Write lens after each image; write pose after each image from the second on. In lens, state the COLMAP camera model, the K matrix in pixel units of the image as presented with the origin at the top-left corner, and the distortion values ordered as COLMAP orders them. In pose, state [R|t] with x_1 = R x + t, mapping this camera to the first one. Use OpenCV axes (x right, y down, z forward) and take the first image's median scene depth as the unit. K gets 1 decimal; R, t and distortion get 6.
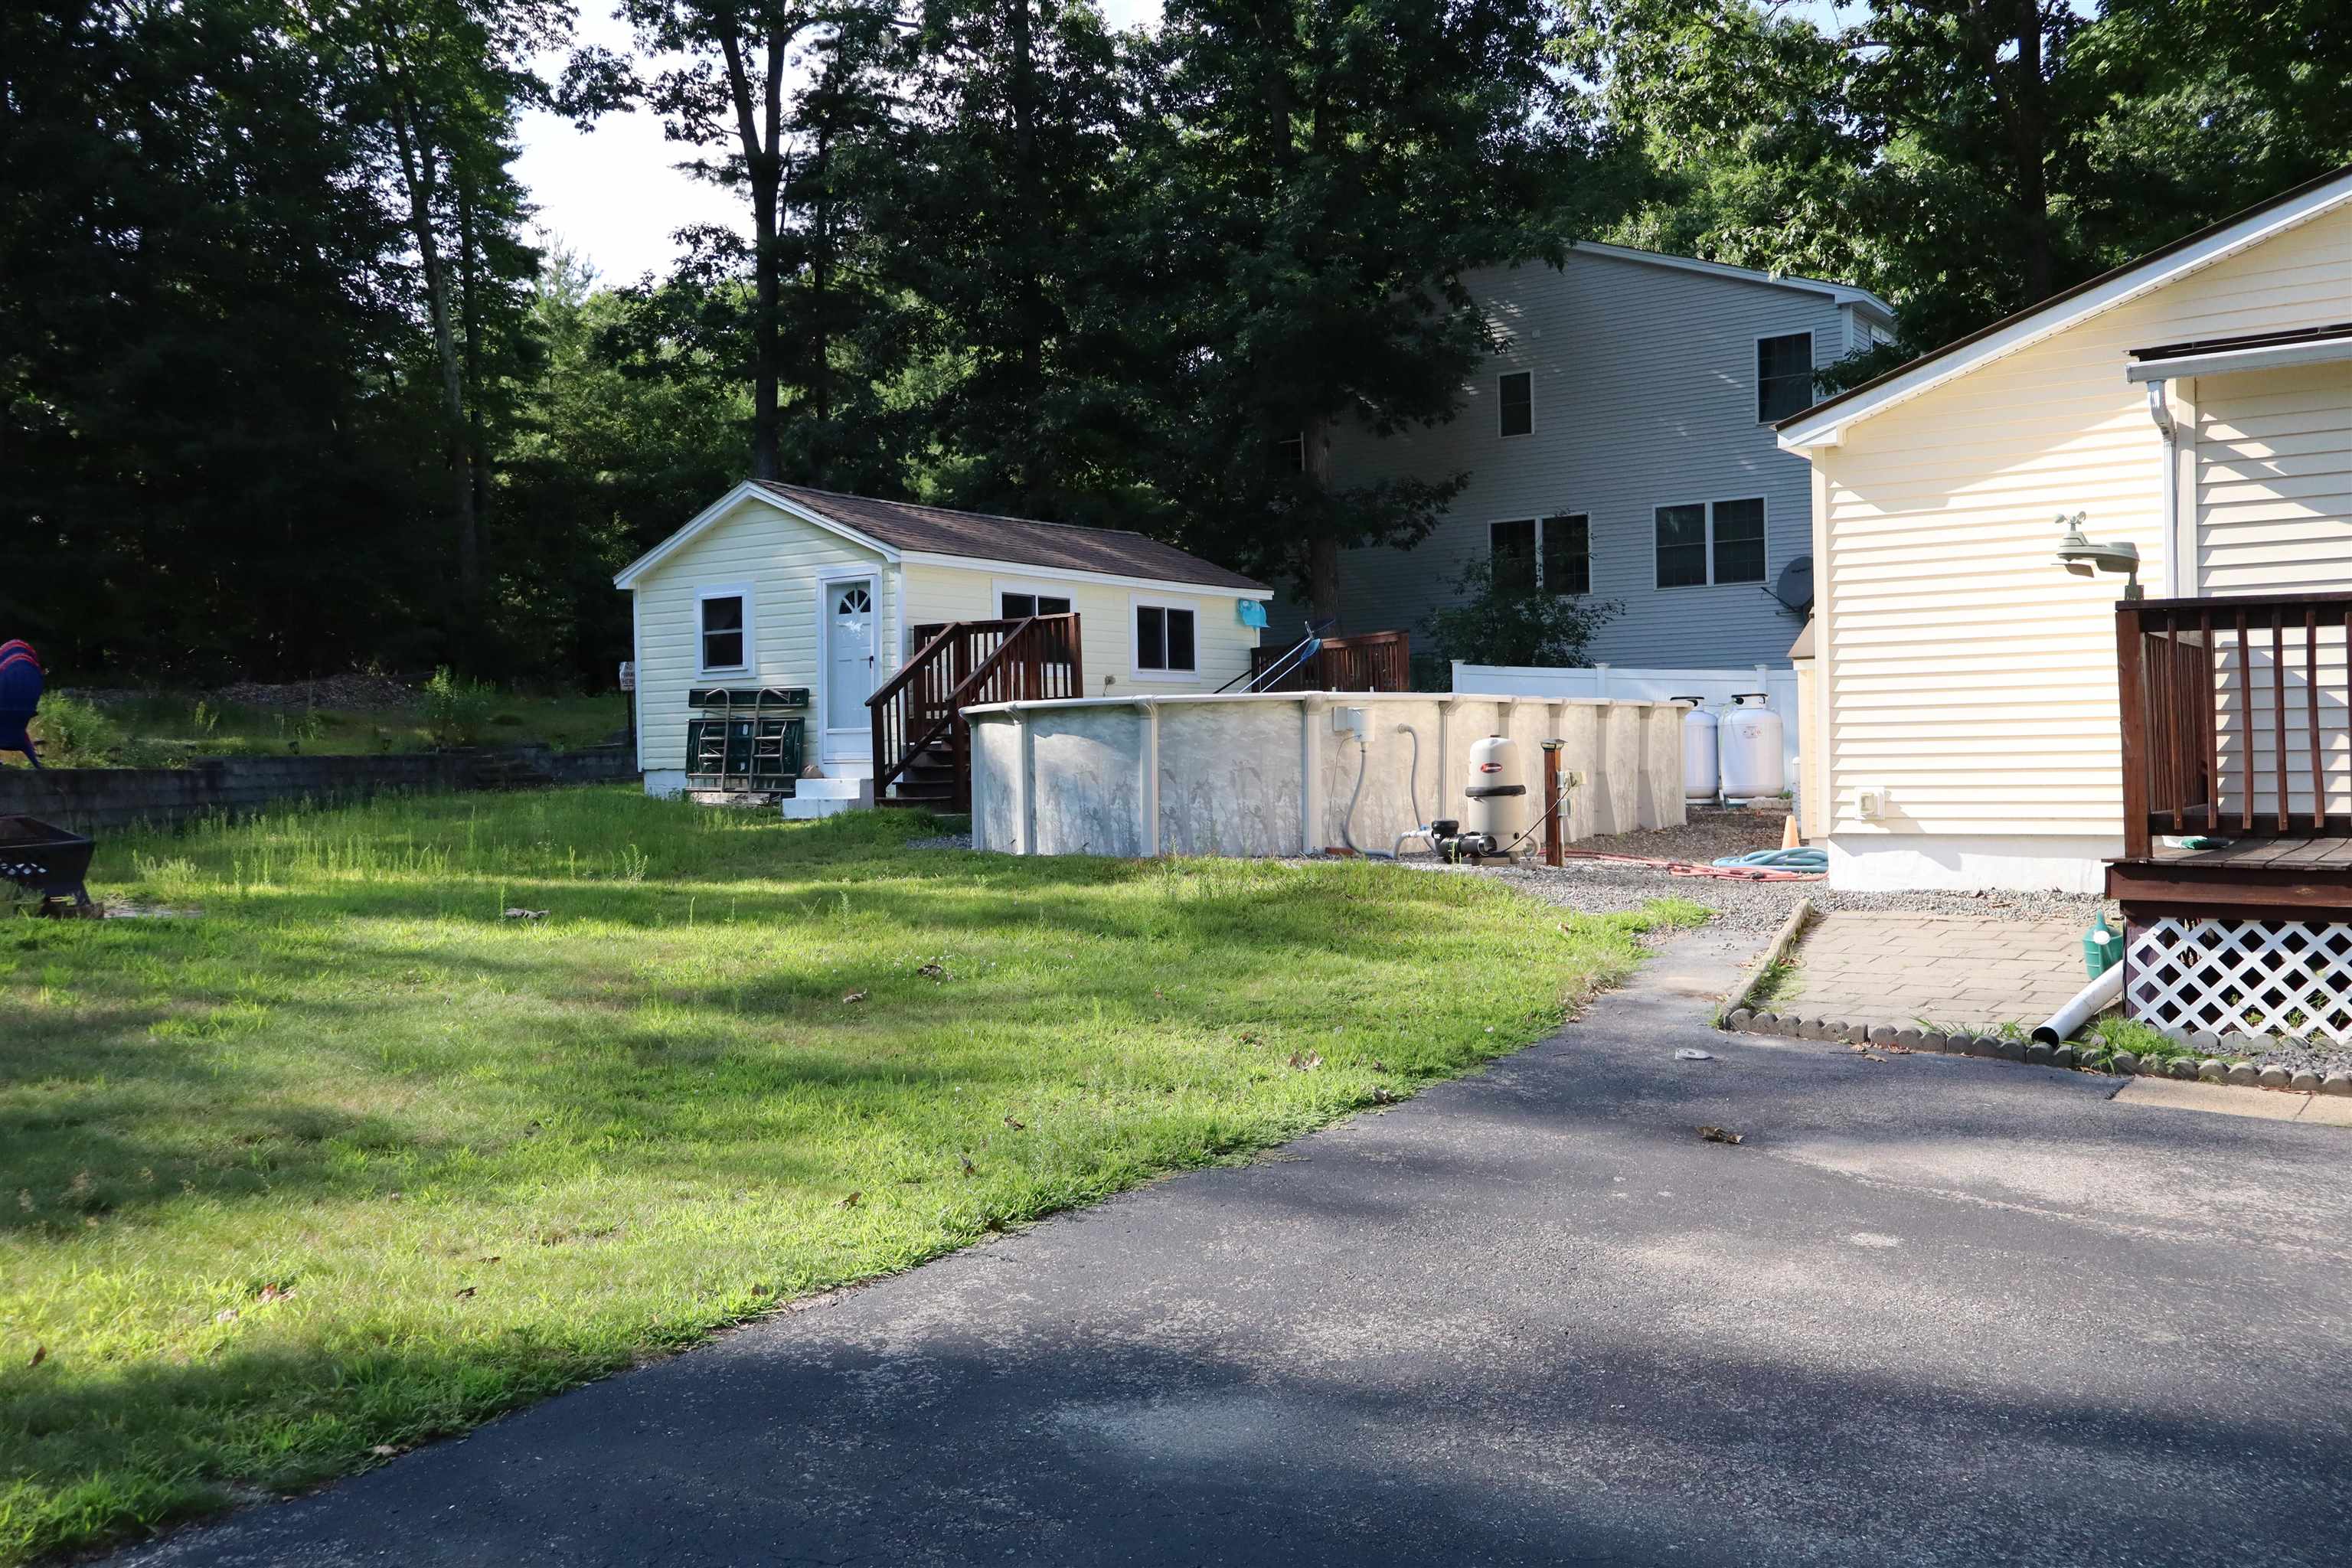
lens RADIAL K [[1965.4, 0, 1171.4], [0, 1965.4, 768.0], [0, 0, 1]] dist [-0.003887, -0.005857]
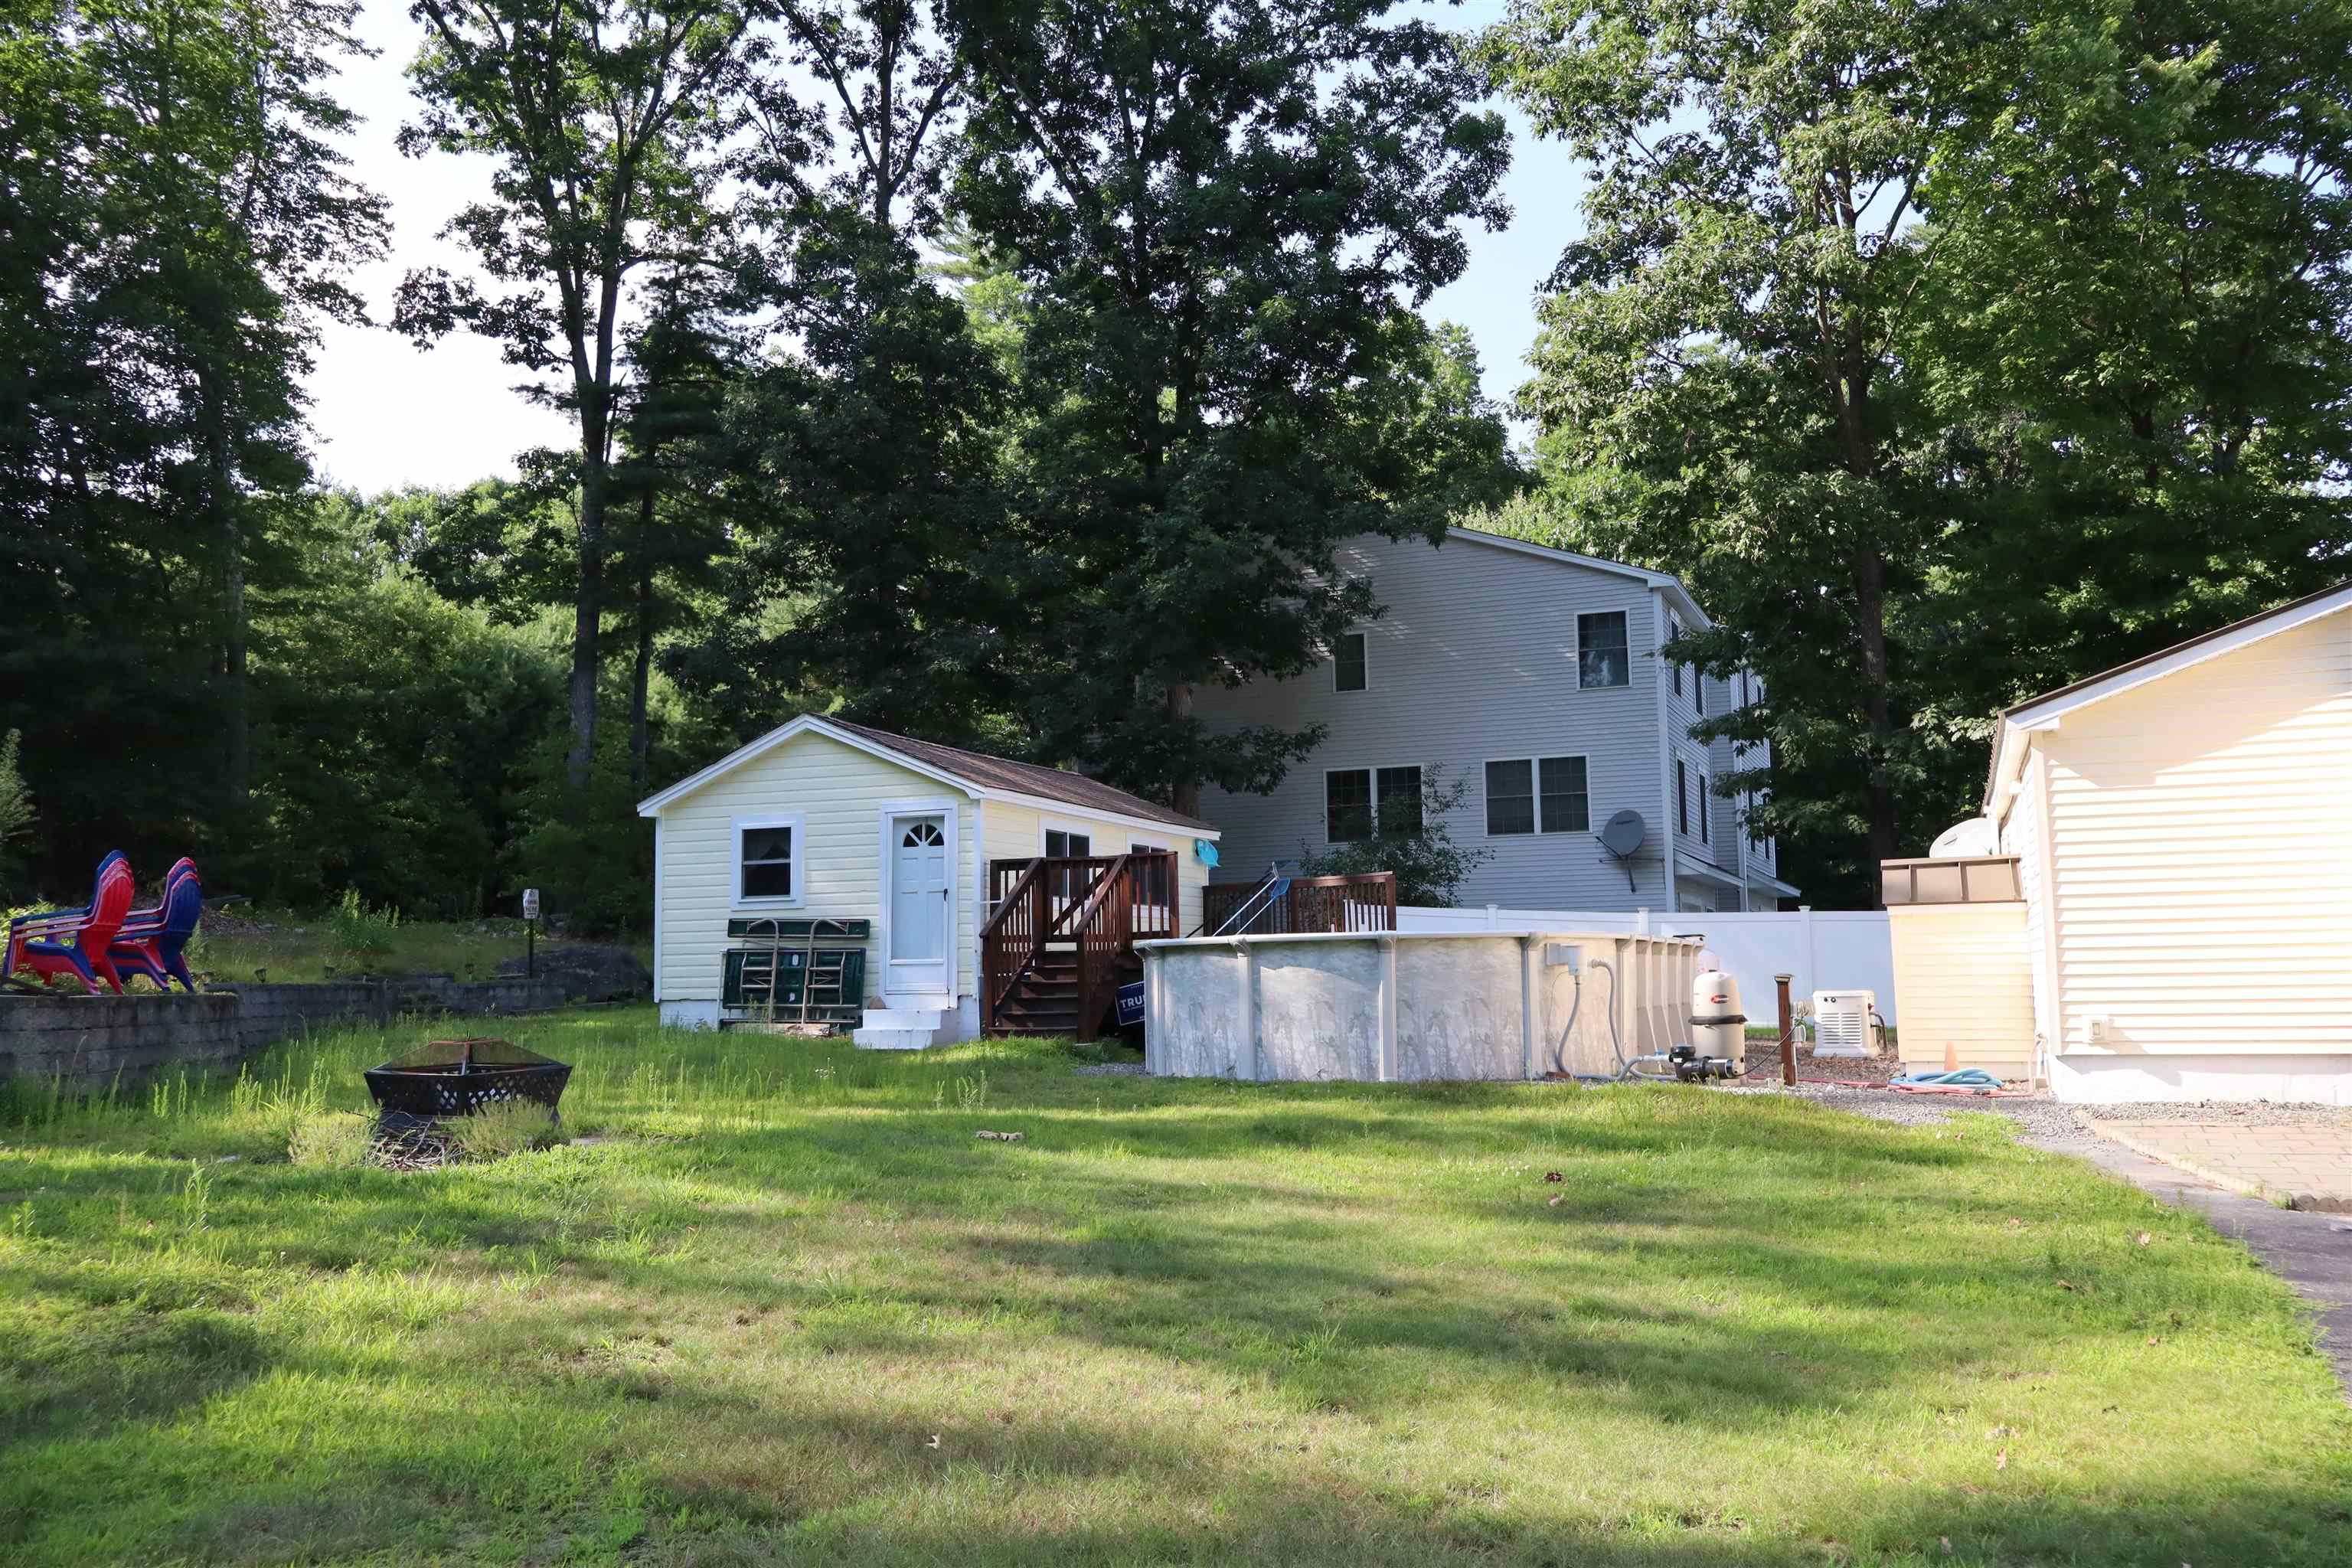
lens RADIAL K [[1965.4, 0, 1171.4], [0, 1965.4, 768.0], [0, 0, 1]] dist [-0.003887, -0.005857]
pose [[0.974705, 0.029185, 0.221580, -0.401171], [-0.002606, 0.992854, -0.119310, 0.003740], [-0.223479, 0.115714, 0.967816, -0.038643]]
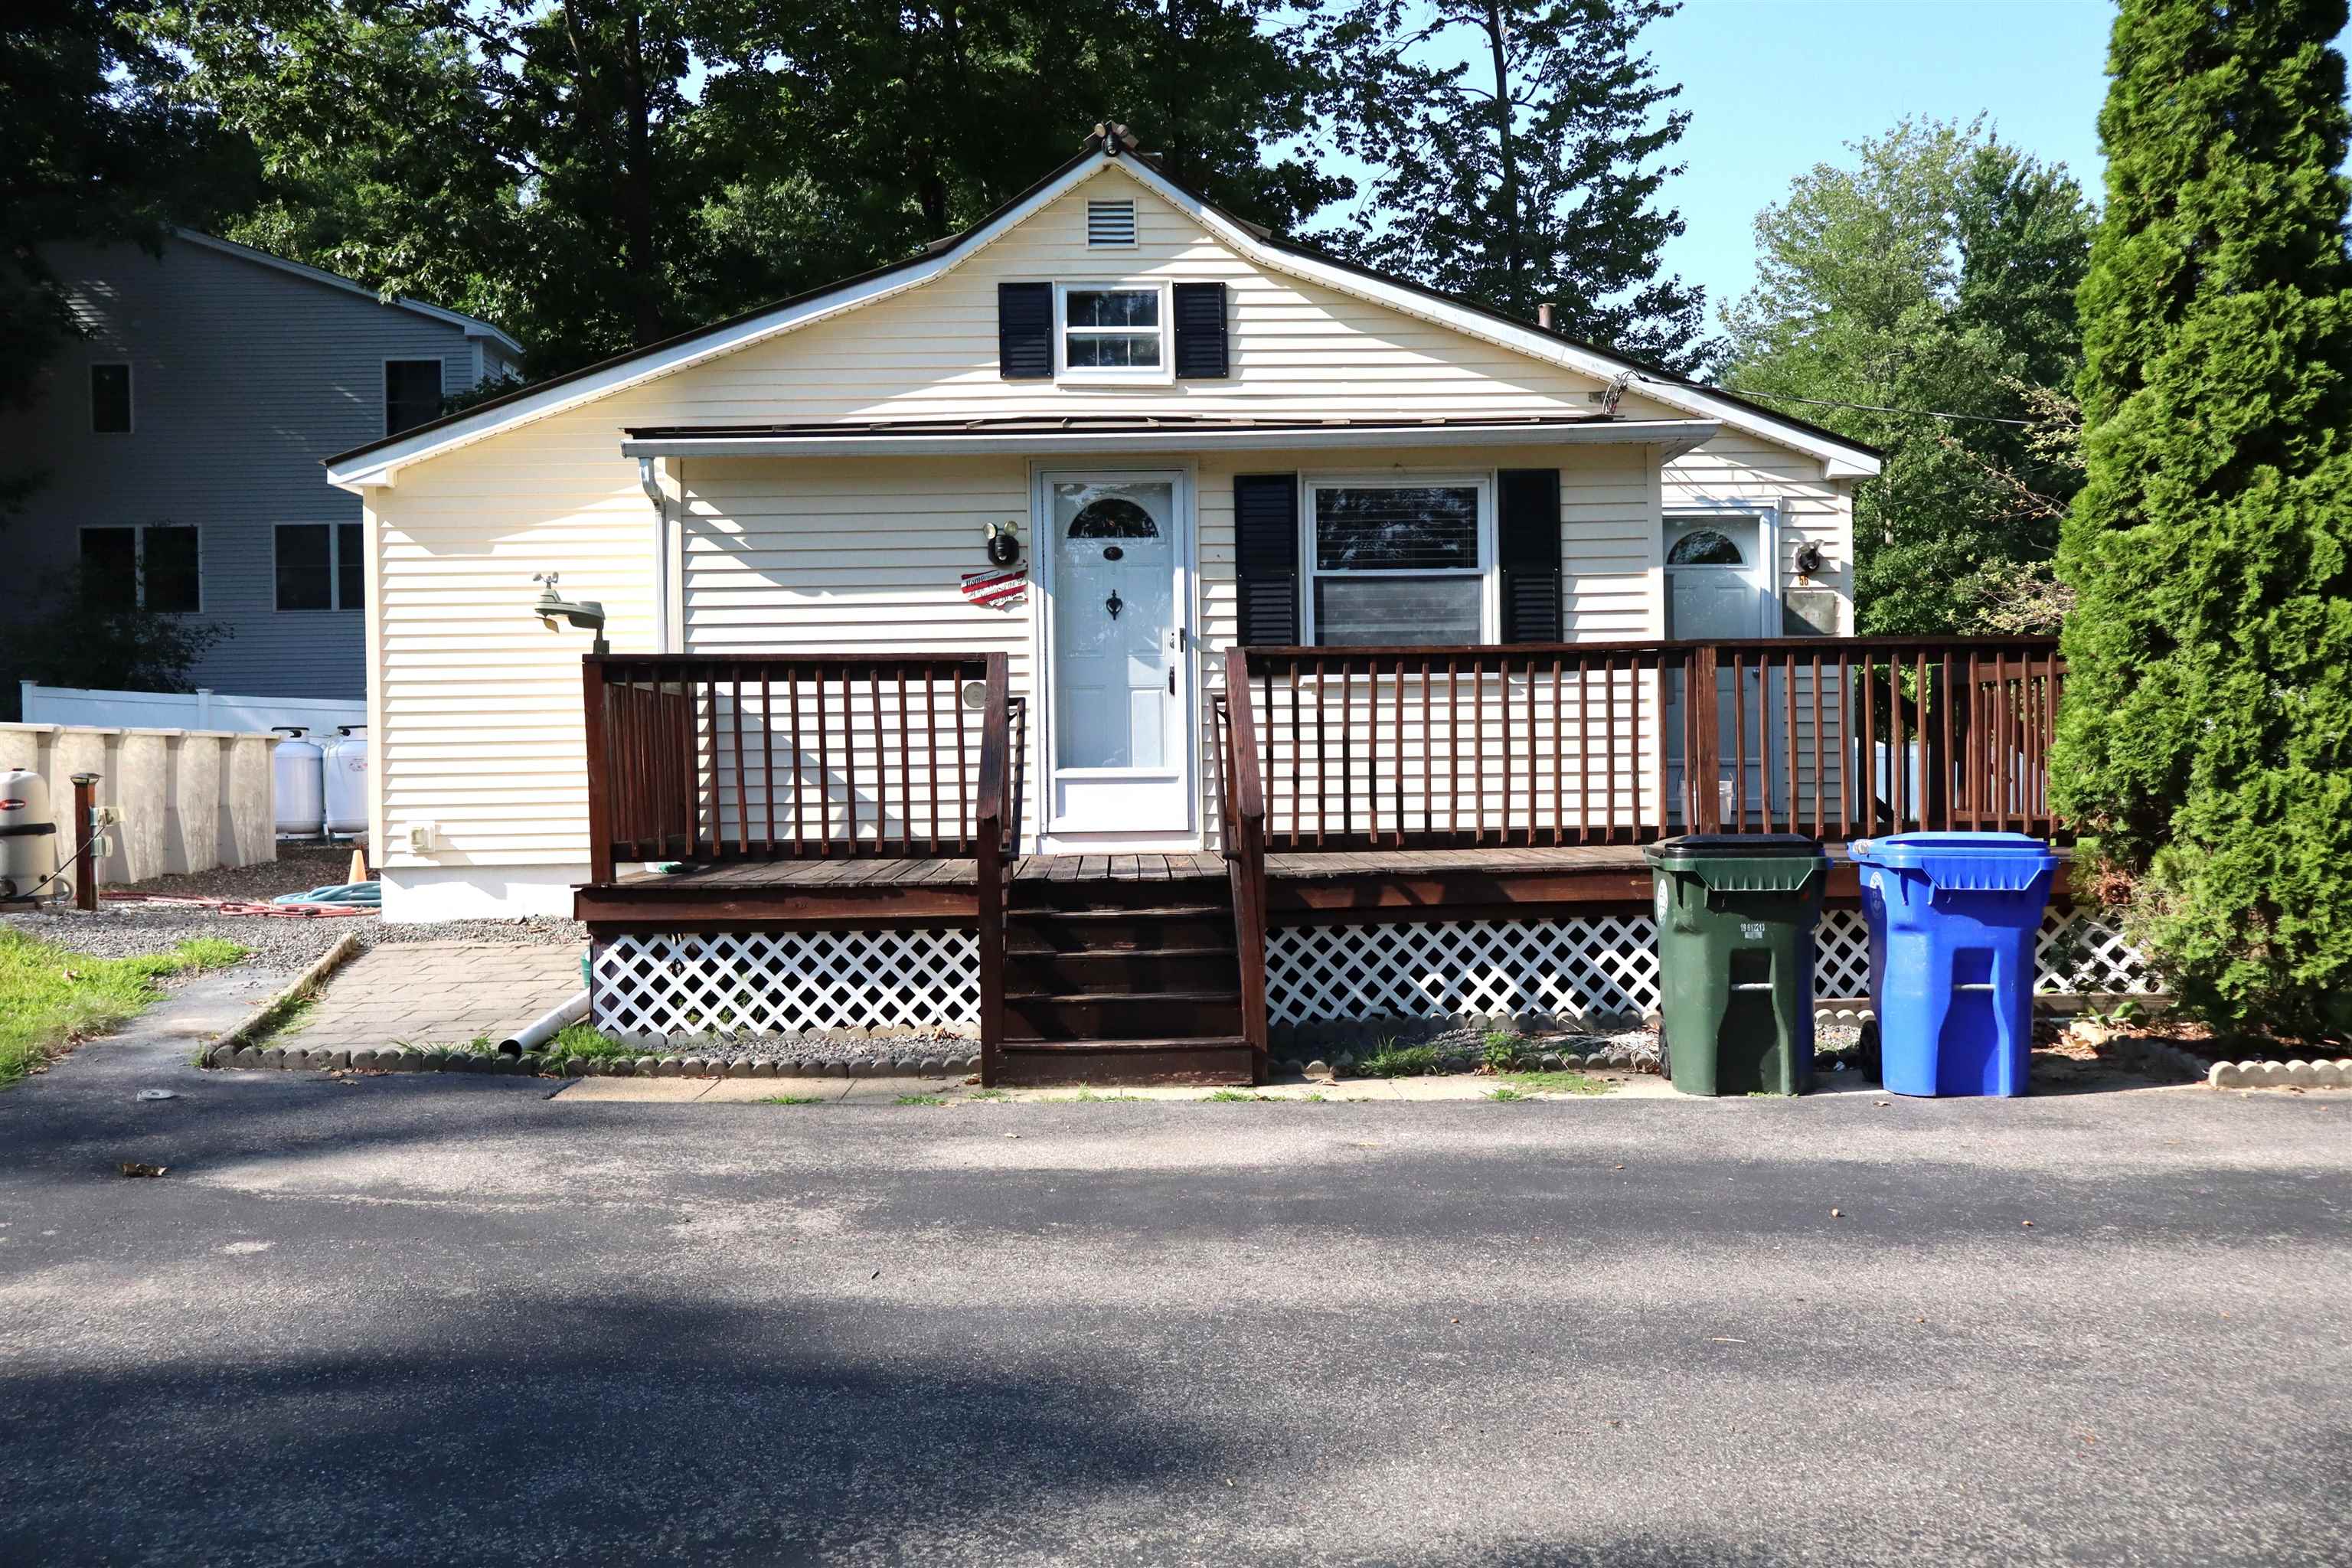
lens RADIAL K [[1999.7, 0, 1181.5], [0, 1999.7, 775.7], [0, 0, 1]] dist [-0.003424, -0.003339]
pose [[0.797713, 0.001225, 0.603036, 0.037292], [0.005629, 0.999939, -0.009477, -0.001625], [-0.603011, 0.010955, 0.797658, -0.064485]]
